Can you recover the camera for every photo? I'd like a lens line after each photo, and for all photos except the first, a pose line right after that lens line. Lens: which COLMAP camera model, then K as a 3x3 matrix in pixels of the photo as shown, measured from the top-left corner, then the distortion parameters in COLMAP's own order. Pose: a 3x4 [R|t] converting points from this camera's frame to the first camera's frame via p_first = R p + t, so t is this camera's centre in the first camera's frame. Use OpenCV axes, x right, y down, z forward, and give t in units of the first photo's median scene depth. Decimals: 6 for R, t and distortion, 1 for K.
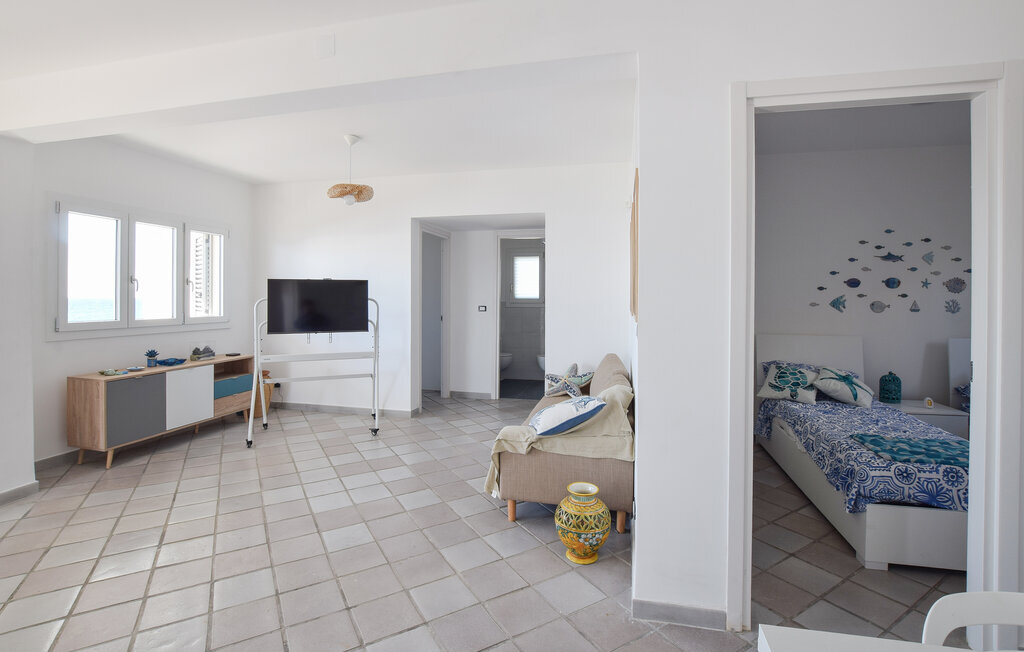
lens RADIAL K [[461.7, 0, 496.1], [0, 461.7, 301.6], [0, 0, 1]] dist [-0.025314, 0.003795]
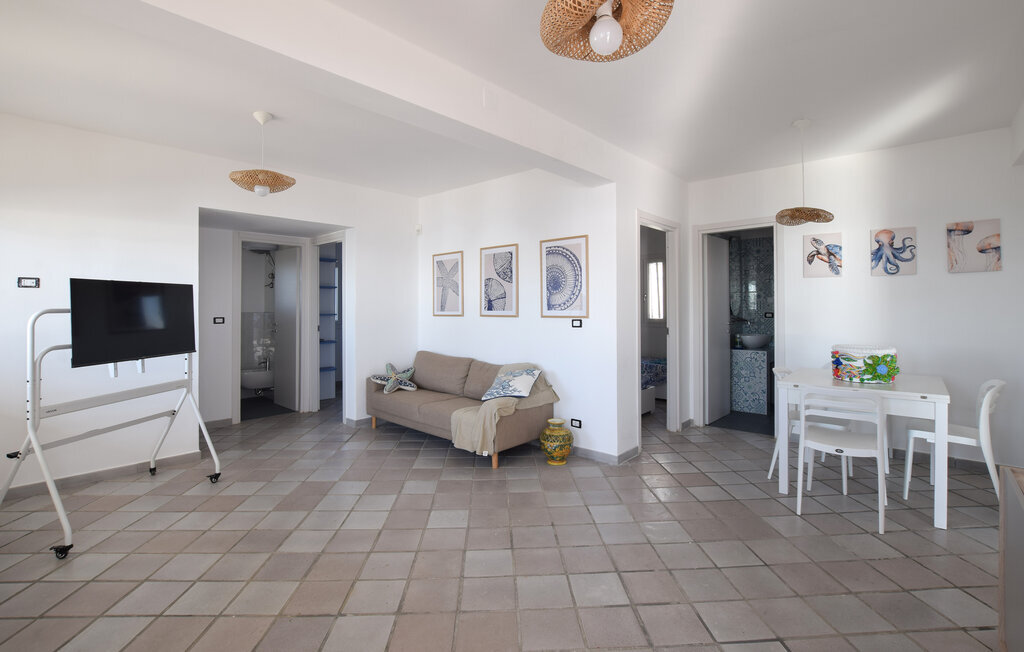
lens RADIAL K [[461.7, 0, 503.8], [0, 461.7, 302.1], [0, 0, 1]] dist [-0.025314, 0.003795]
pose [[0.478909, 0.005885, 0.877845, -0.751722], [0.011943, 0.999841, -0.013219, -0.001414], [-0.877783, 0.016815, 0.478762, 0.199087]]
